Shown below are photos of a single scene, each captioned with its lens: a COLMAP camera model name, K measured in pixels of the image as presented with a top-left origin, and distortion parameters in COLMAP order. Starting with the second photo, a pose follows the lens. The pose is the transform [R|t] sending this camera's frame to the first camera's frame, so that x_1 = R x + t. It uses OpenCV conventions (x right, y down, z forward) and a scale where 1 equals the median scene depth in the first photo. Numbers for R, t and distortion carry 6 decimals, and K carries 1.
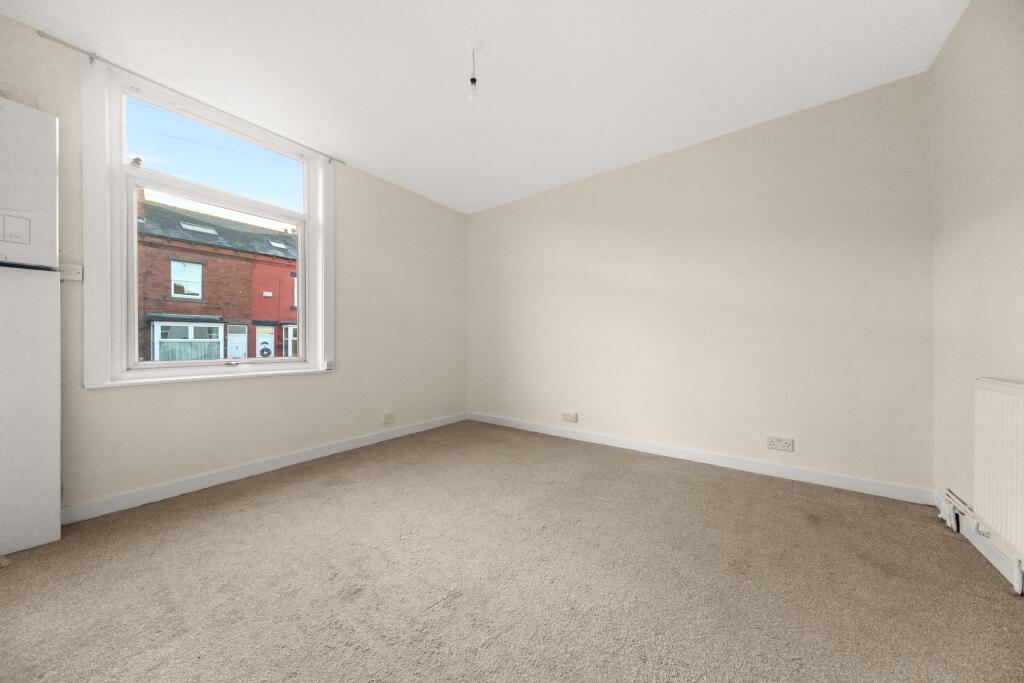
lens RADIAL K [[350.8, 0, 519.0], [0, 350.8, 340.0], [0, 0, 1]] dist [0.001315, 0.000010]
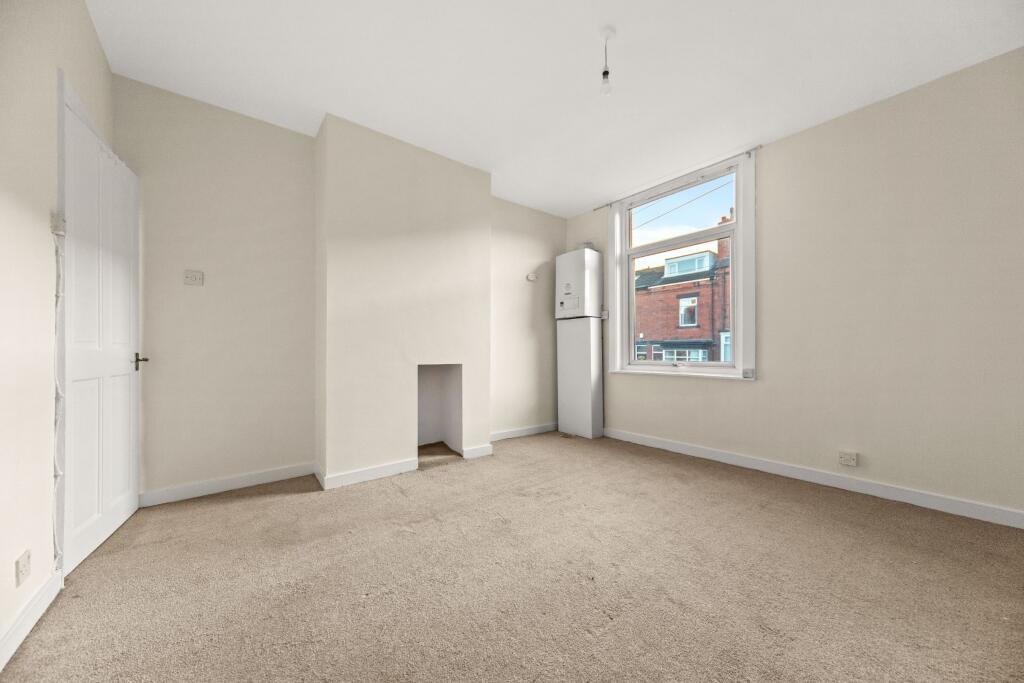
lens RADIAL K [[360.5, 0, 509.5], [0, 360.5, 347.4], [0, 0, 1]] dist [0.000455, 0.000002]
pose [[-0.281840, 0.007764, -0.959430, 0.716115], [0.018266, 0.999829, 0.002725, -0.014688], [0.959288, -0.016757, -0.281934, 0.815193]]
